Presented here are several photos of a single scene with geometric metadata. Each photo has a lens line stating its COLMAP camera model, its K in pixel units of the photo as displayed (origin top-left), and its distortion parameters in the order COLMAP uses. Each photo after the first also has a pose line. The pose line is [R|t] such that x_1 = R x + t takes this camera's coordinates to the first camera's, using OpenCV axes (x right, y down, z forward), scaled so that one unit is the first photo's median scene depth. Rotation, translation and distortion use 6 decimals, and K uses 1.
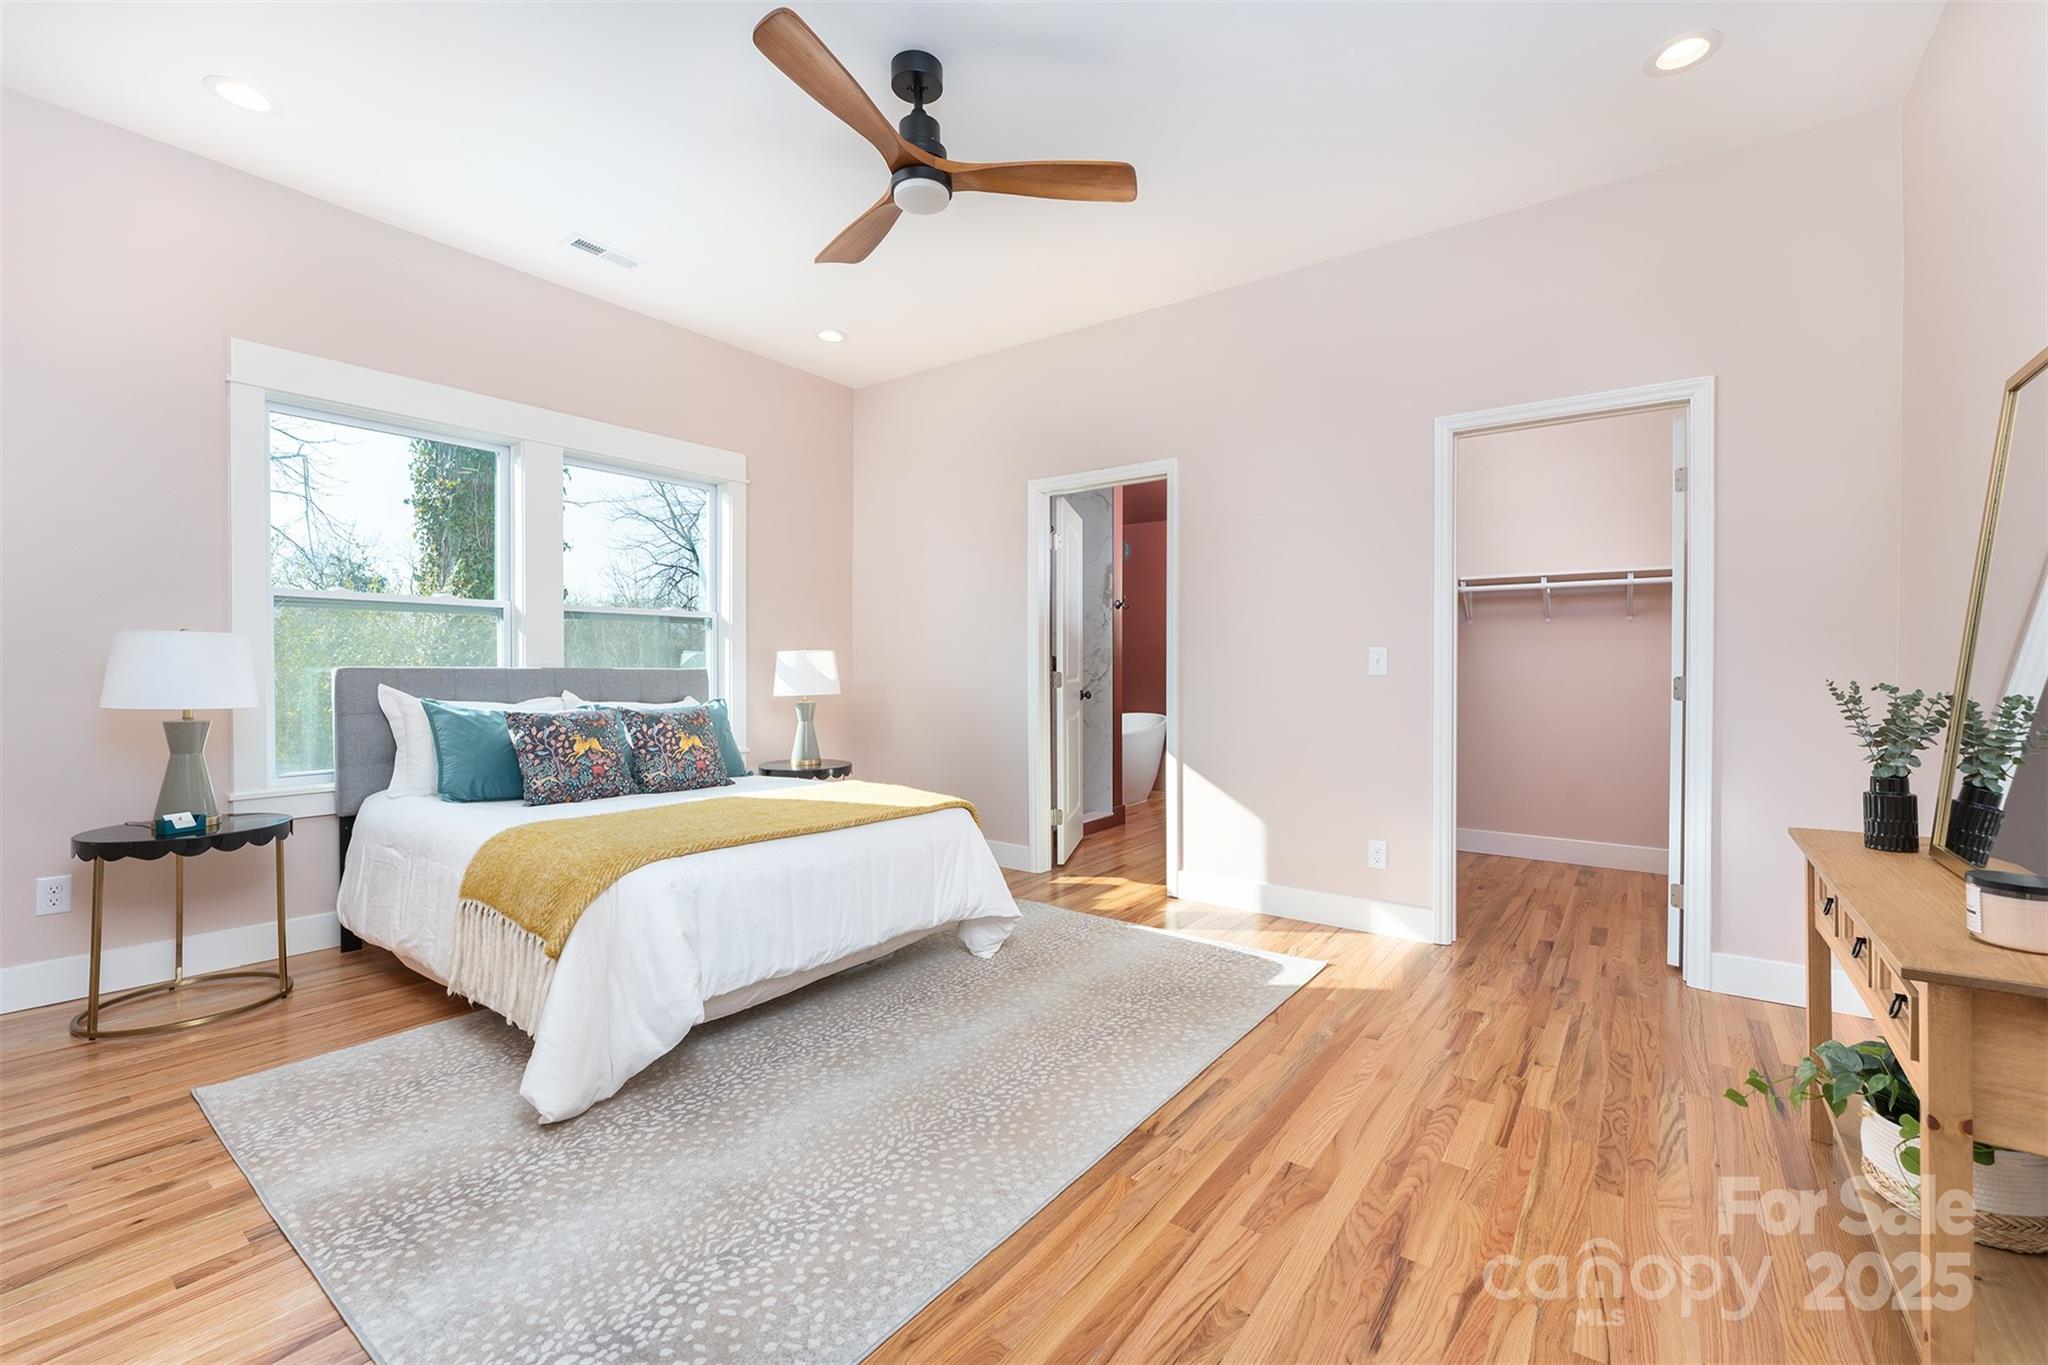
lens RADIAL K [[854.9, 0, 1013.1], [0, 854.9, 669.1], [0, 0, 1]] dist [0.000166, -0.000458]
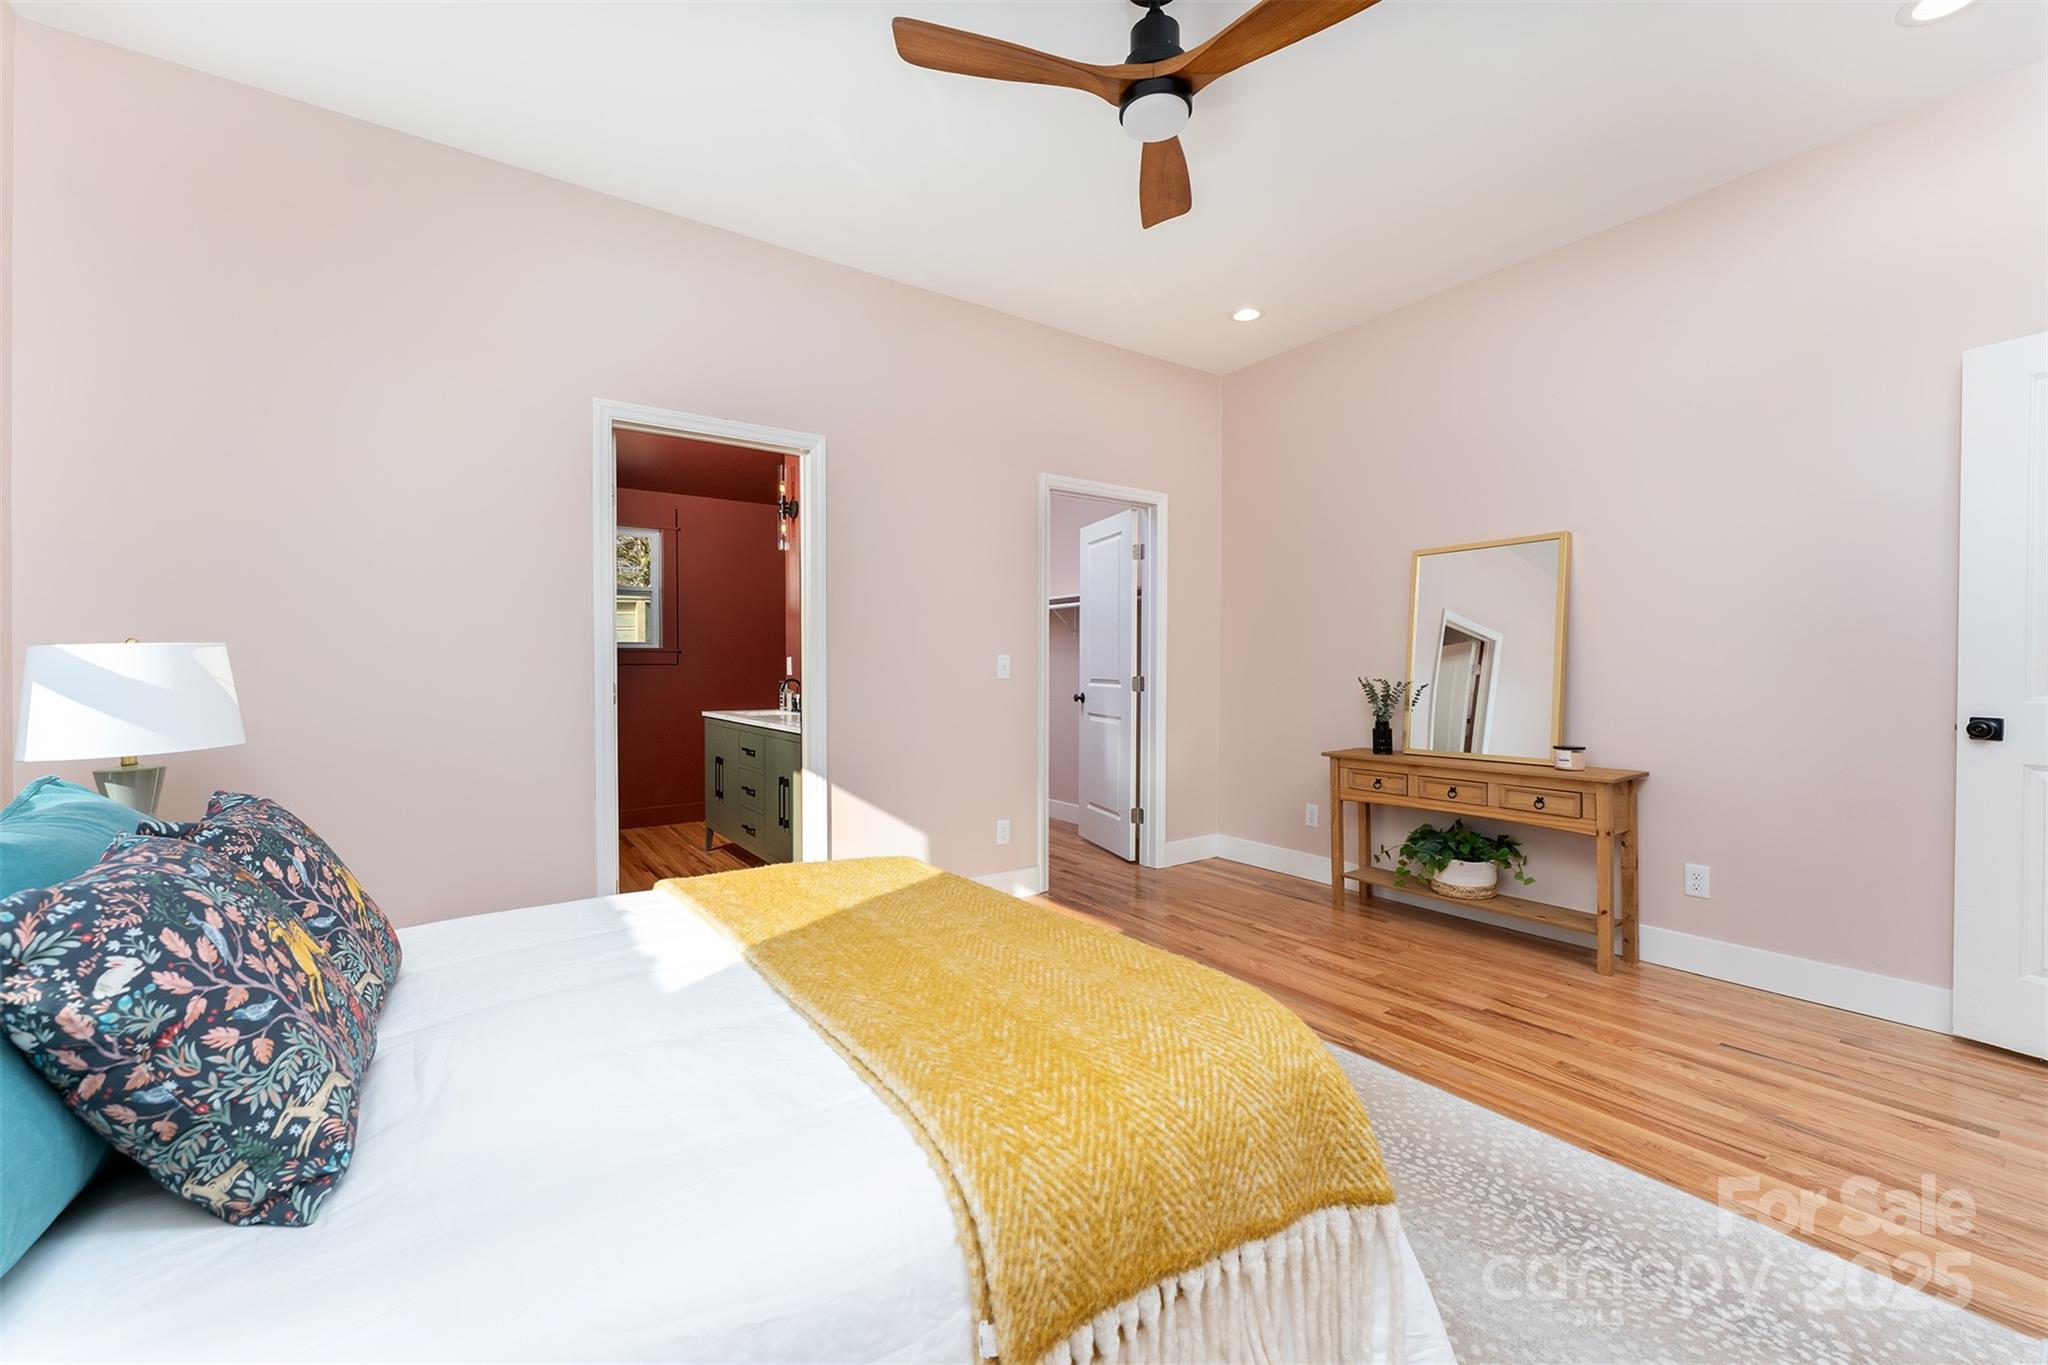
lens RADIAL K [[854.9, 0, 1017.4], [0, 854.9, 677.0], [0, 0, 1]] dist [0.000166, -0.000458]
pose [[0.302315, -0.013831, 0.953108, -1.068468], [0.009497, 0.999889, 0.011497, -0.014892], [-0.953161, 0.005576, 0.302413, 0.987888]]
